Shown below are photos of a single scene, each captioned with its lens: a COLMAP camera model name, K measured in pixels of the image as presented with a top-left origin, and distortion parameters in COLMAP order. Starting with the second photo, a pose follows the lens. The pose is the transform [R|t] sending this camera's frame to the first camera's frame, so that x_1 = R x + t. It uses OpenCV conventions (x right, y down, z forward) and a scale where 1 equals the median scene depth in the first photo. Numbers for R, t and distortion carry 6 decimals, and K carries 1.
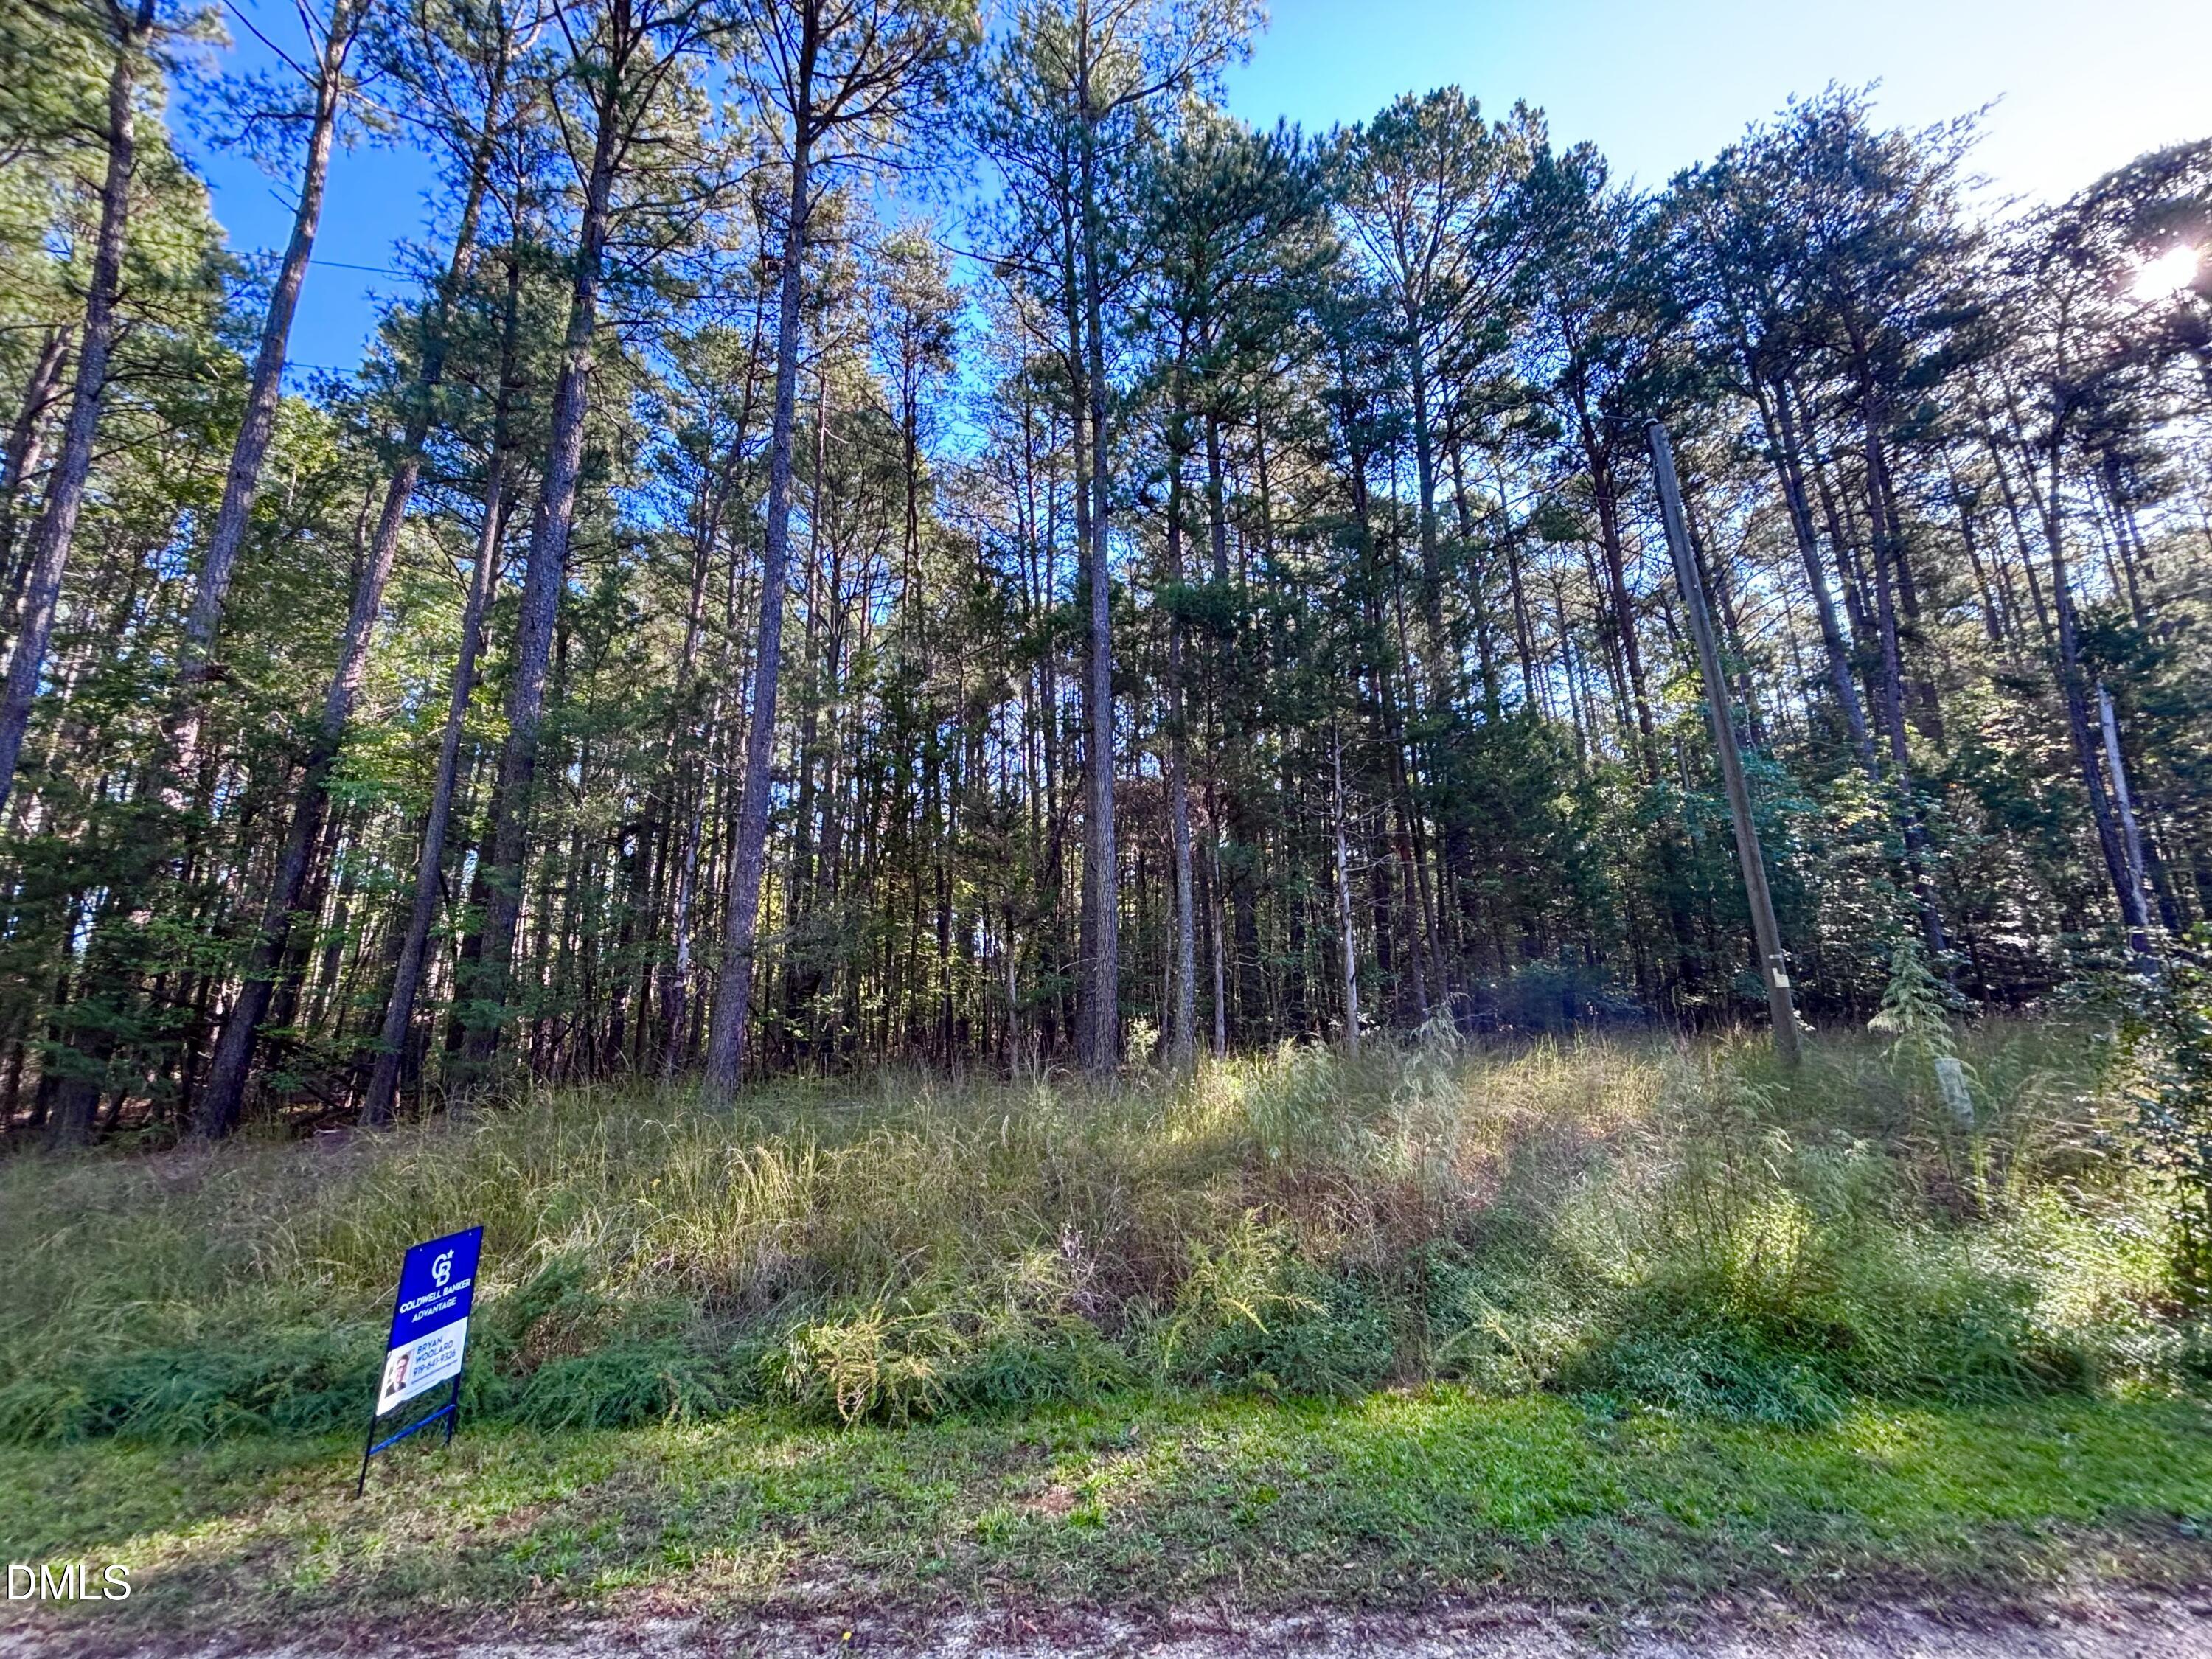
lens RADIAL K [[884.7, 0, 1106.0], [0, 884.7, 829.5], [0, 0, 1]] dist [0.012146, 0.000018]
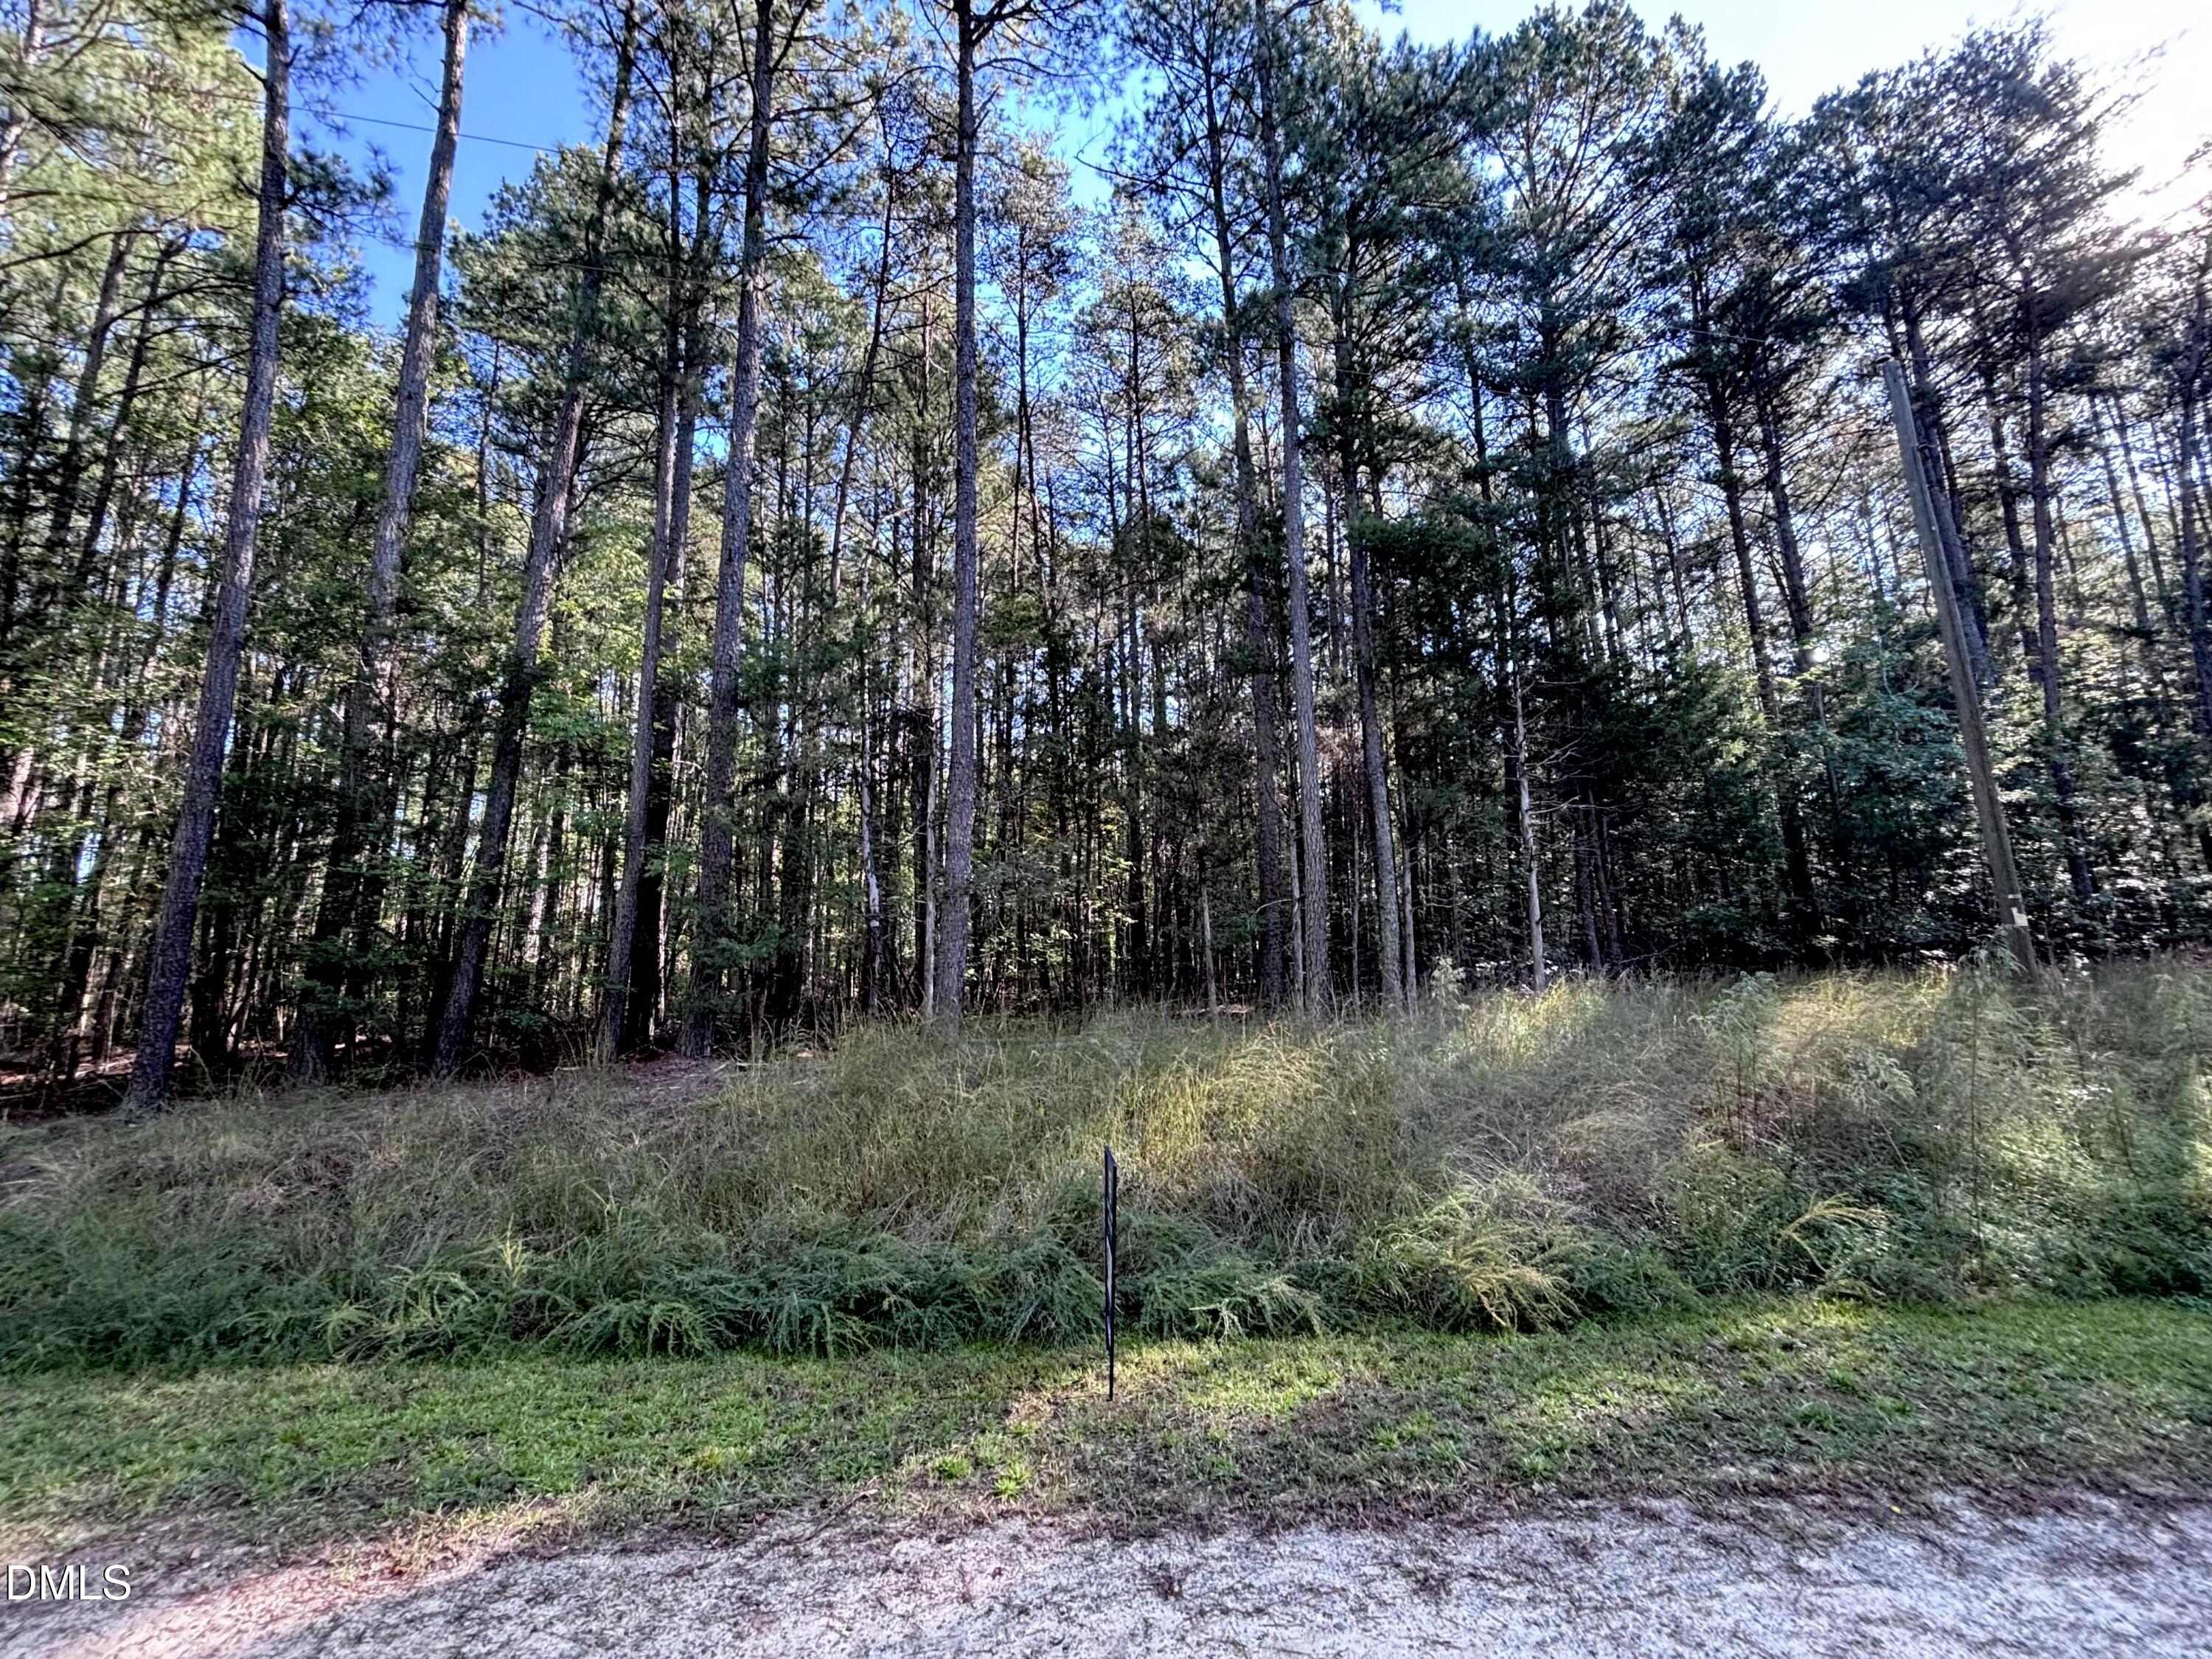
lens RADIAL K [[889.5, 0, 1075.5], [0, 889.5, 827.9], [0, 0, 1]] dist [0.011193, -0.000231]
pose [[0.999691, 0.003091, 0.024666, -0.226102], [-0.004369, 0.998642, 0.051918, 0.010437], [-0.024472, -0.052010, 0.998347, 0.003050]]
